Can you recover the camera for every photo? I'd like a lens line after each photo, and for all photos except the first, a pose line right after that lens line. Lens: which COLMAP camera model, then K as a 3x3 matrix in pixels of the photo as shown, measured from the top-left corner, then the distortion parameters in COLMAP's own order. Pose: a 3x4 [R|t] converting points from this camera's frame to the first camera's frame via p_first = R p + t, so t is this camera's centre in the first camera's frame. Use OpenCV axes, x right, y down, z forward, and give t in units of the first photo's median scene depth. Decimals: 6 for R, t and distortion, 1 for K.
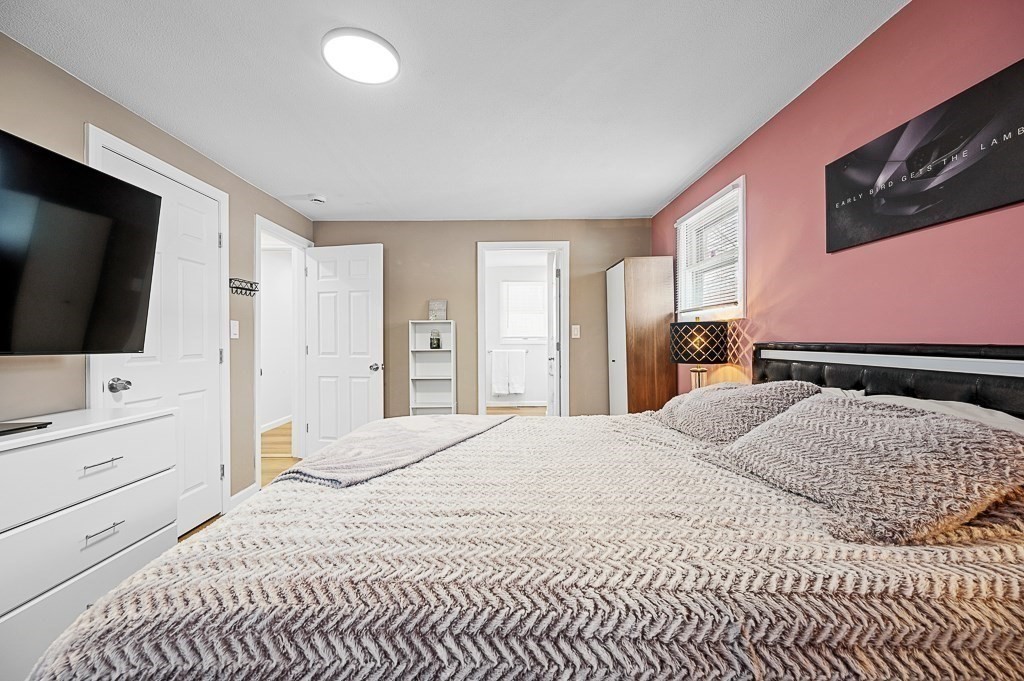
lens RADIAL K [[414.4, 0, 512.5], [0, 414.4, 339.6], [0, 0, 1]] dist [0.000126, 0.000002]
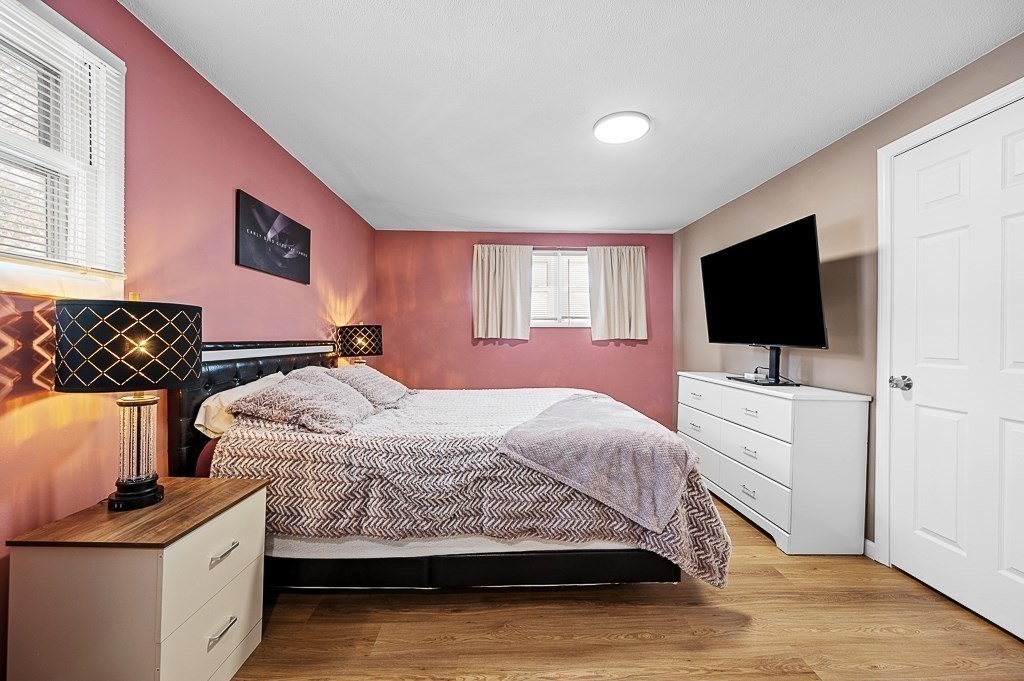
lens RADIAL K [[414.4, 0, 512.1], [0, 414.4, 336.0], [0, 0, 1]] dist [0.000126, 0.000002]
pose [[-0.999675, 0.000921, -0.025479, 0.021256], [0.000973, 0.999997, -0.002034, -0.003694], [0.025478, -0.002058, -0.999673, 2.289411]]
